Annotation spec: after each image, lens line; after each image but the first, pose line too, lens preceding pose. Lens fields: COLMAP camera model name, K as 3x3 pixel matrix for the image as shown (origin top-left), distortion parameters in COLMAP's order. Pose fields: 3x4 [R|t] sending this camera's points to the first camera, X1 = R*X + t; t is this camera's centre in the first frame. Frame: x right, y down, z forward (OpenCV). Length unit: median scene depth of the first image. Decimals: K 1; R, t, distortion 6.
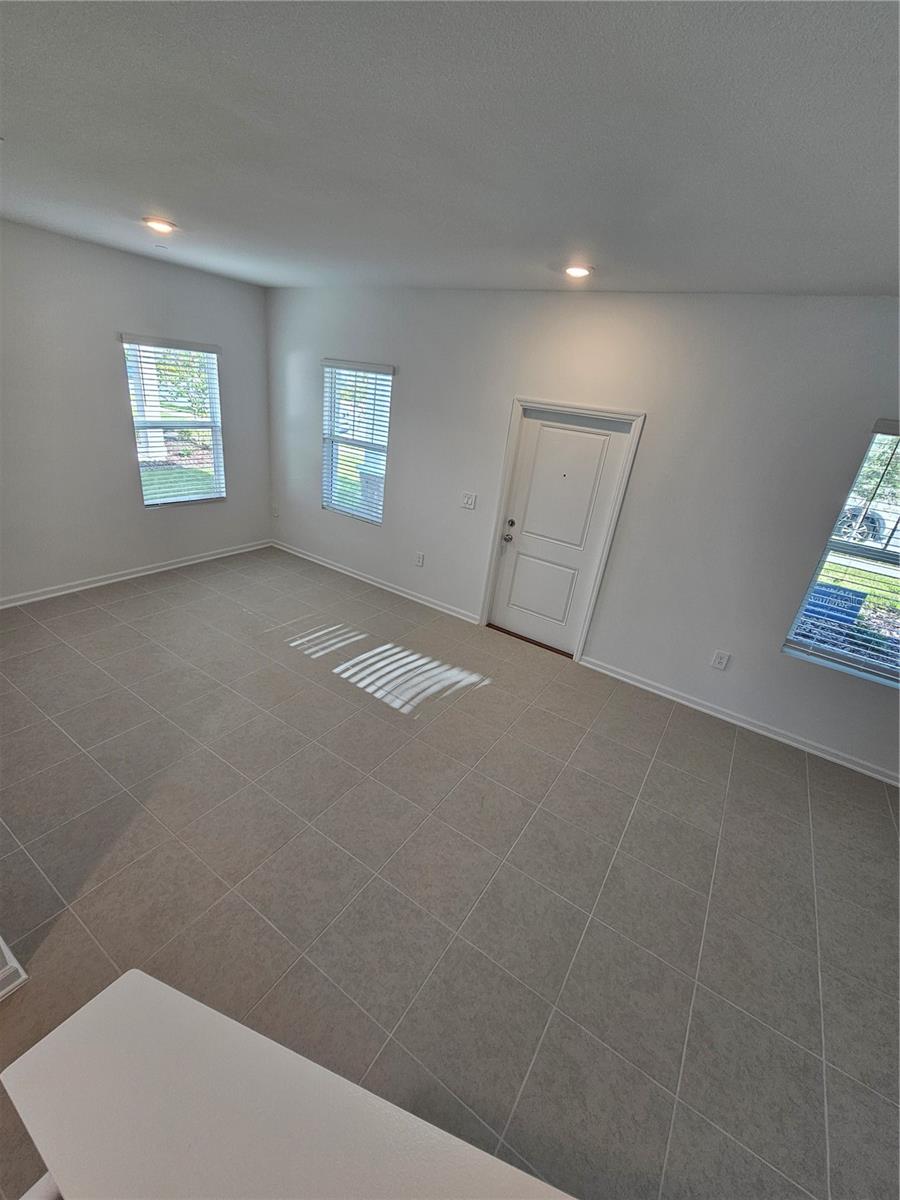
lens RADIAL K [[492.4, 0, 445.0], [0, 492.4, 600.5], [0, 0, 1]] dist [-0.001390, 0.000357]
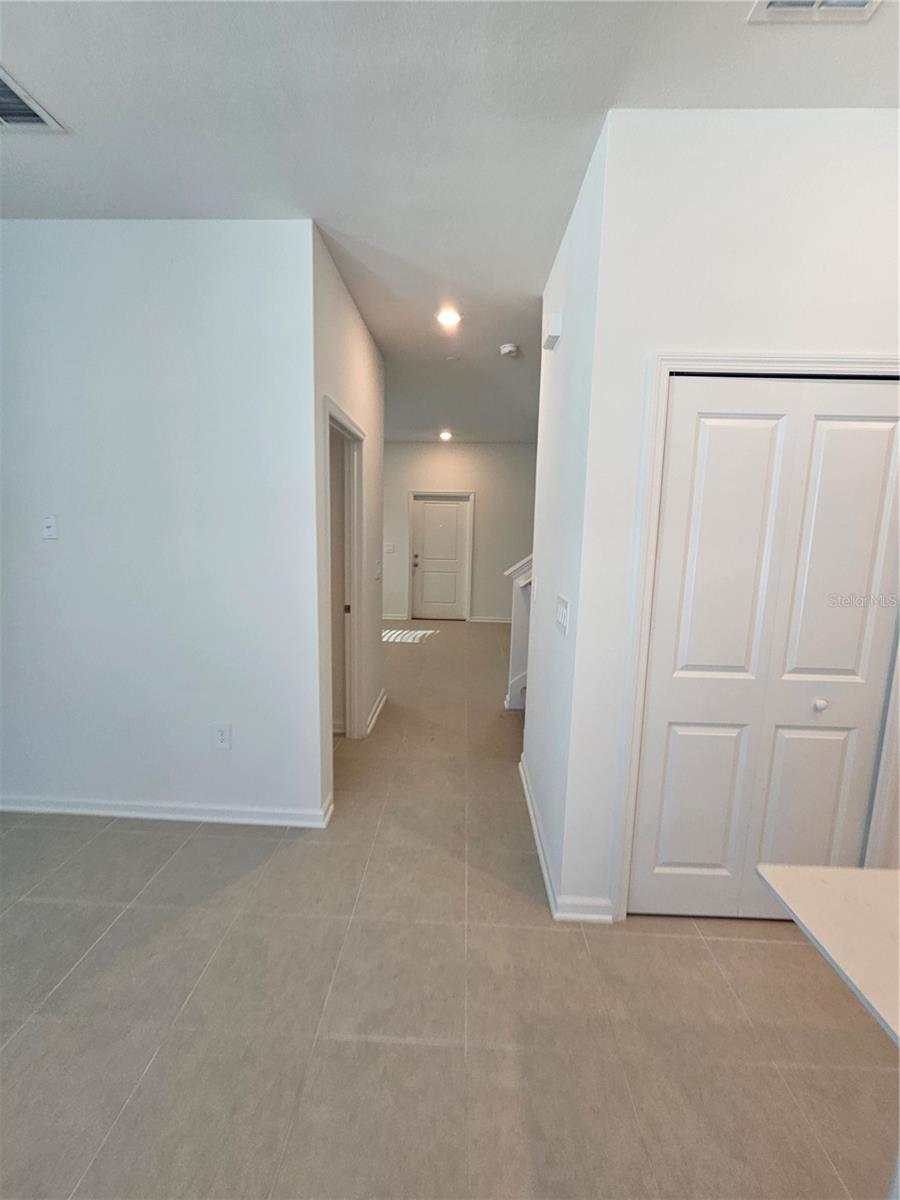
lens RADIAL K [[492.4, 0, 445.0], [0, 492.4, 600.5], [0, 0, 1]] dist [-0.001390, 0.000357]
pose [[0.852819, -0.167875, 0.494487, -0.770827], [0.278746, 0.947075, -0.159214, 0.348940], [-0.441588, 0.273617, 0.854478, -0.610912]]
